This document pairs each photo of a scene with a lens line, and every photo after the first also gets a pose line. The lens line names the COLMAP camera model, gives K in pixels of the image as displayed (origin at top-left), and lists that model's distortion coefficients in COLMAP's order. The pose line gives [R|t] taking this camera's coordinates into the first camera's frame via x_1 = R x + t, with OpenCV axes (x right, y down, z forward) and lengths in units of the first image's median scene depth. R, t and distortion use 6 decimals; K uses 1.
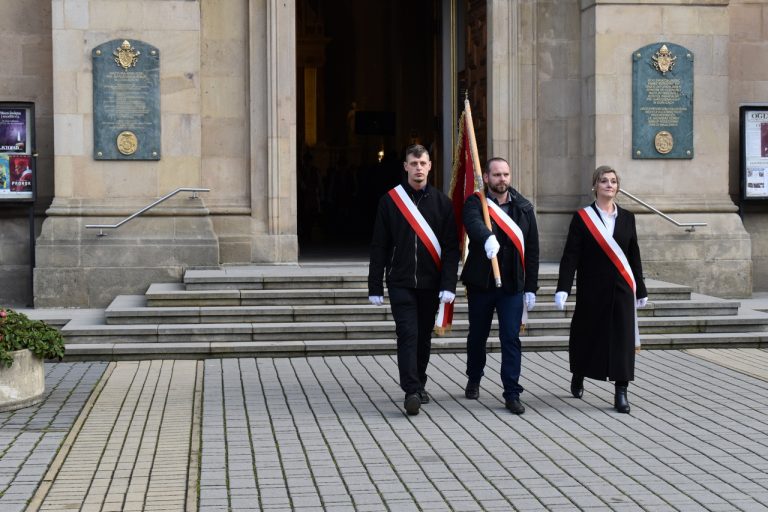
lens RADIAL K [[1395.9, 0, 384.0], [0, 1395.9, 256.0], [0, 0, 1]] dist [0.008445, 0.017434]
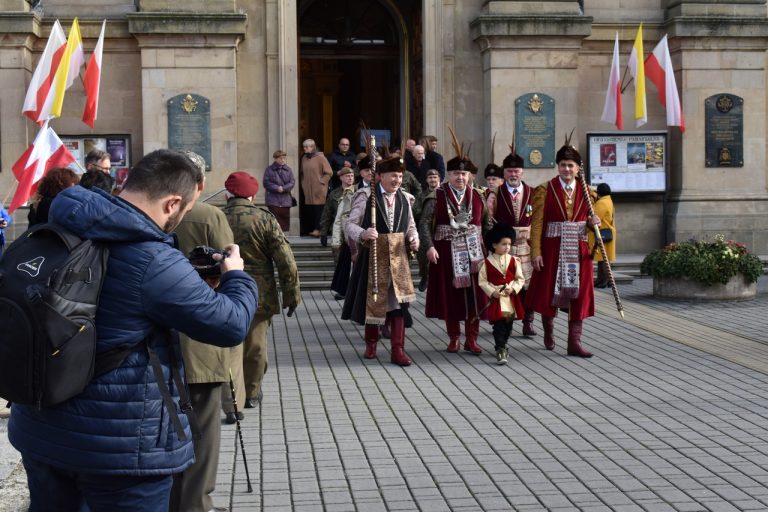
lens RADIAL K [[1163.0, 0, 386.1], [0, 1163.0, 265.0], [0, 0, 1]] dist [-0.020263, -0.003856]
pose [[0.999974, -0.004817, -0.005430, 0.041003], [0.004906, 0.999852, 0.016514, 0.016018], [0.005350, -0.016540, 0.999849, -0.292708]]
